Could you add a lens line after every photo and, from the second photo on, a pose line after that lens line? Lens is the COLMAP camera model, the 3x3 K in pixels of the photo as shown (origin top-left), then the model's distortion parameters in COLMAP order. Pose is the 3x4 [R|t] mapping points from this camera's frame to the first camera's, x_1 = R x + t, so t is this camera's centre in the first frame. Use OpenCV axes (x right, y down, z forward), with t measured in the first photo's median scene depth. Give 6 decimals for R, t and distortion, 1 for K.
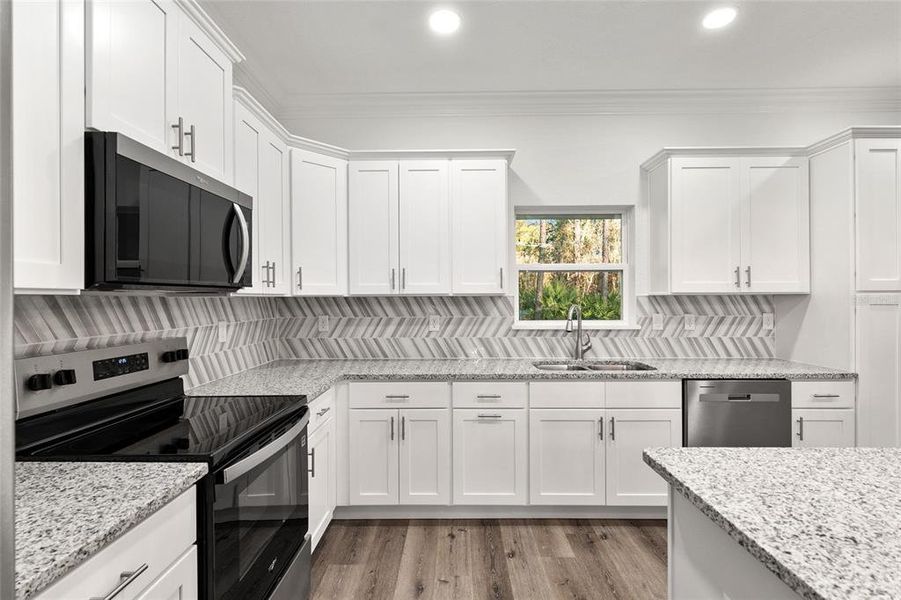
lens RADIAL K [[418.5, 0, 450.5], [0, 418.5, 300.0], [0, 0, 1]] dist [0.000334, 0.000285]
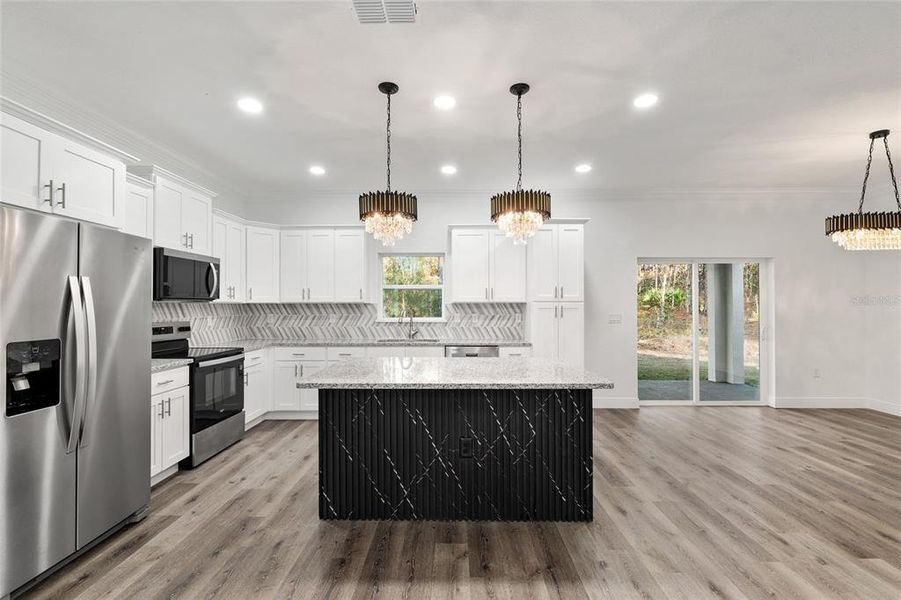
lens RADIAL K [[388.5, 0, 450.0], [0, 388.5, 303.0], [0, 0, 1]] dist [-0.002412, -0.000739]
pose [[0.999993, 0.003625, 0.000320, 0.579231], [-0.003622, 0.999950, -0.009368, 0.004119], [-0.000354, 0.009367, 0.999956, -0.821281]]
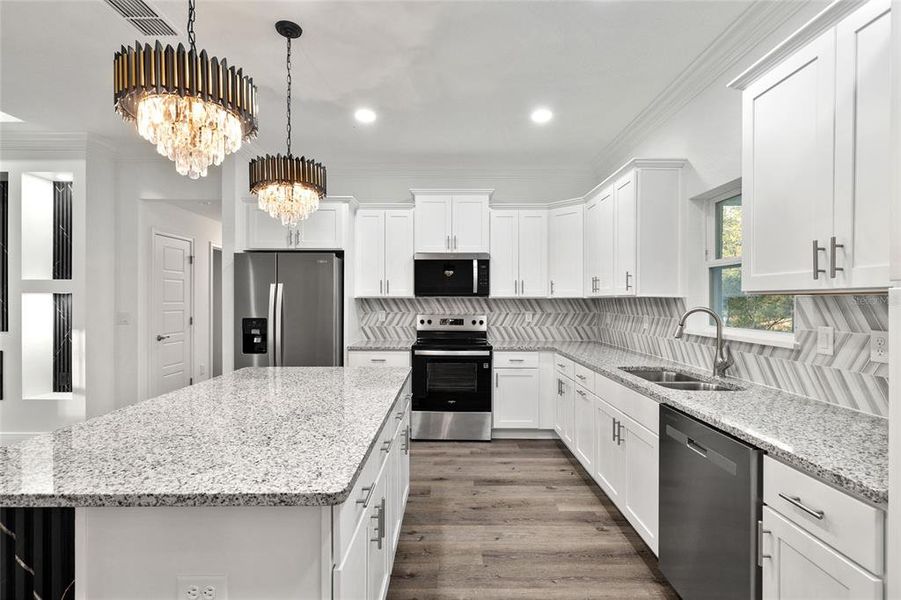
lens RADIAL K [[418.5, 0, 450.5], [0, 418.5, 300.0], [0, 0, 1]] dist [0.000334, 0.000285]
pose [[0.013686, 0.002193, -0.999904, 1.341967], [-0.007062, 0.999973, 0.002096, -0.002469], [0.999881, 0.007032, 0.013701, 0.584206]]
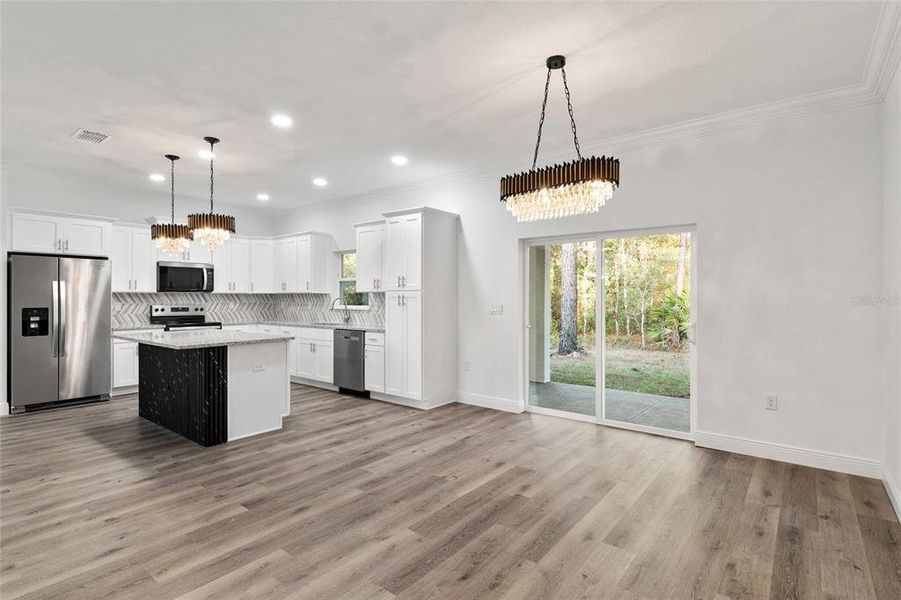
lens RADIAL K [[441.8, 0, 450.8], [0, 441.8, 297.6], [0, 0, 1]] dist [-0.001873, 0.000209]
pose [[0.793885, 0.003734, -0.608056, 2.555398], [-0.006815, 0.999973, -0.002758, 0.017394], [0.608030, 0.006333, 0.793889, -0.552889]]
